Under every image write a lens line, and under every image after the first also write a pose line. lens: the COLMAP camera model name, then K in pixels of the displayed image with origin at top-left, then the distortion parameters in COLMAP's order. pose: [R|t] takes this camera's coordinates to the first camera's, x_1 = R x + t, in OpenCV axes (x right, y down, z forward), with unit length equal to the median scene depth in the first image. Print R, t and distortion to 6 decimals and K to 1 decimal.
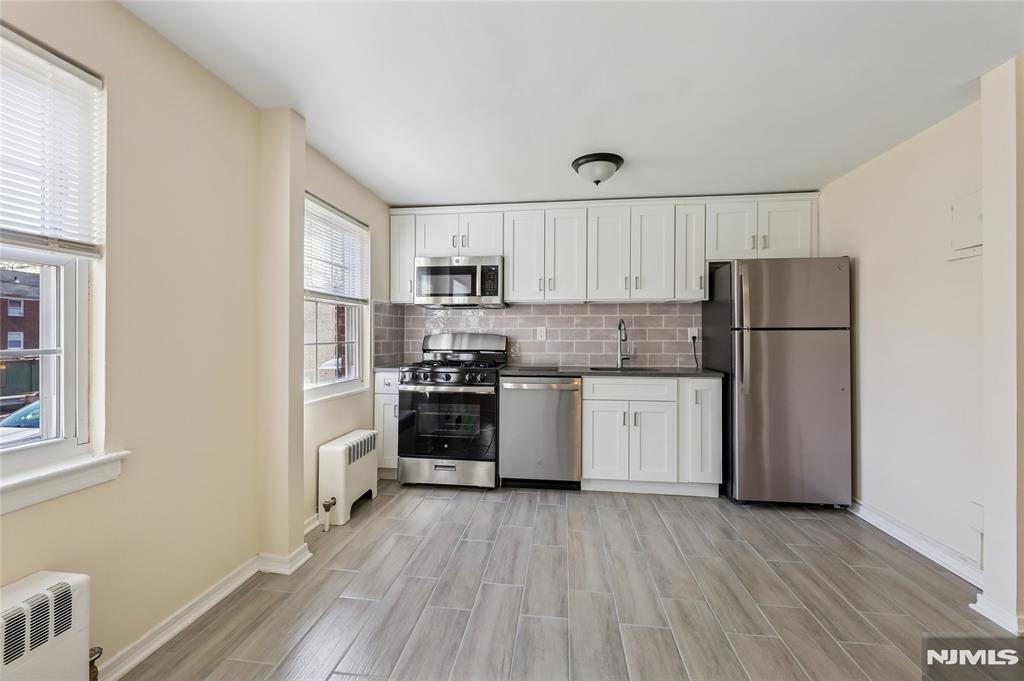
lens RADIAL K [[420.4, 0, 512.1], [0, 420.4, 337.9], [0, 0, 1]] dist [-0.000942, -0.000671]
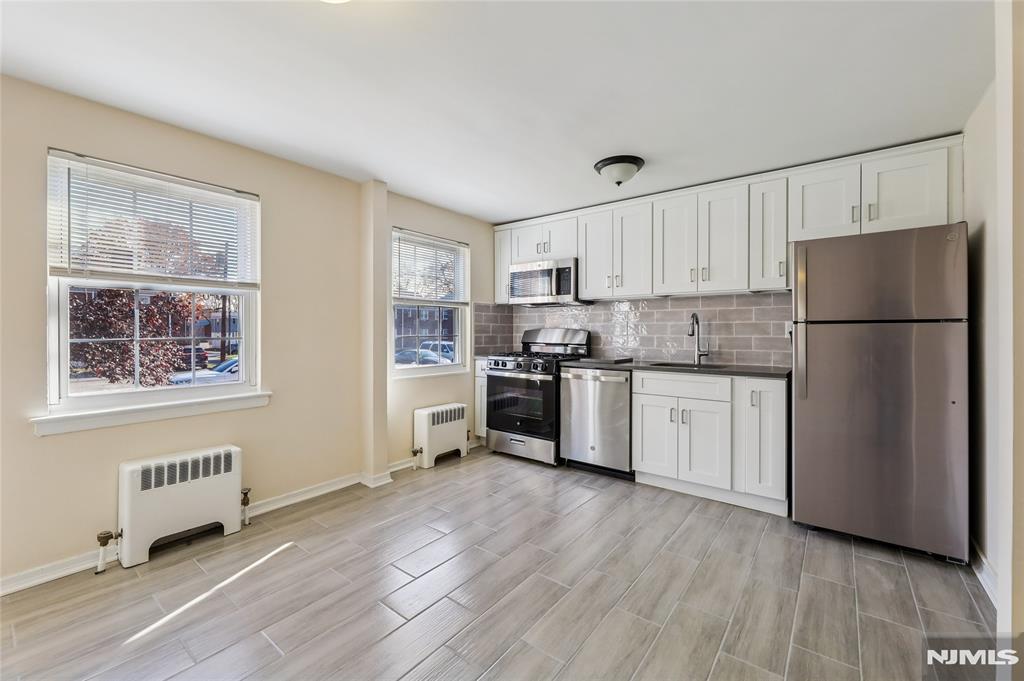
lens RADIAL K [[420.4, 0, 511.6], [0, 420.4, 335.1], [0, 0, 1]] dist [-0.000942, -0.000671]
pose [[0.860763, 0.004626, -0.508985, 0.435009], [-0.002165, 0.999983, 0.005428, 0.001211], [0.509002, -0.003571, 0.860758, -0.030223]]
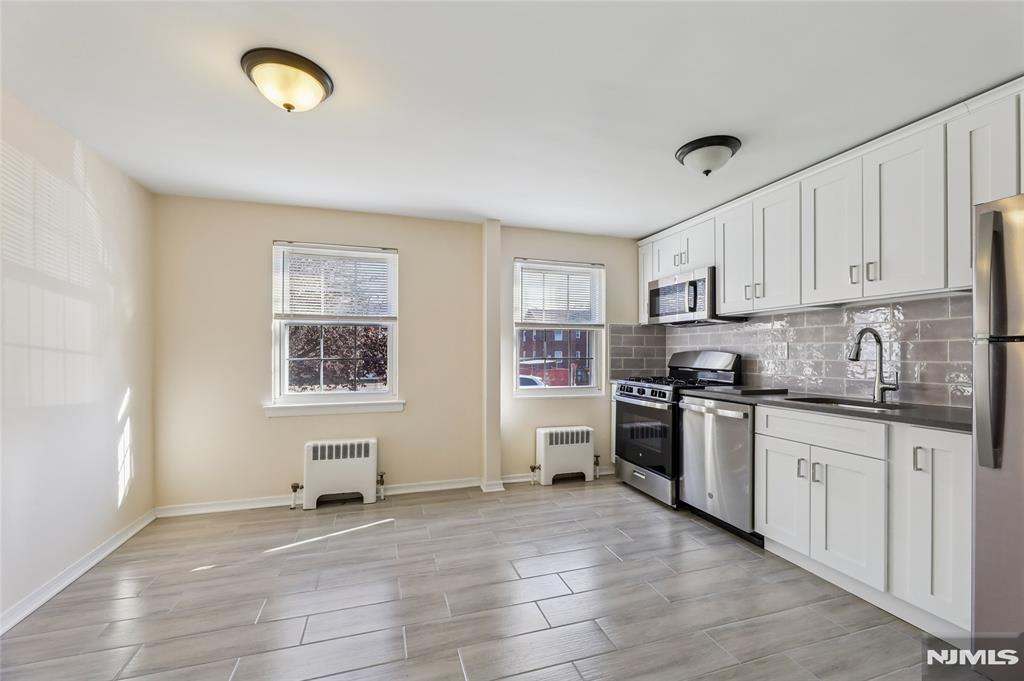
lens RADIAL K [[420.4, 0, 515.7], [0, 420.4, 356.0], [0, 0, 1]] dist [-0.000942, -0.000671]
pose [[0.430473, 0.005020, -0.902589, 0.691887], [-0.005443, 0.999981, 0.002966, 0.000617], [0.902587, 0.003636, 0.430493, 0.243928]]
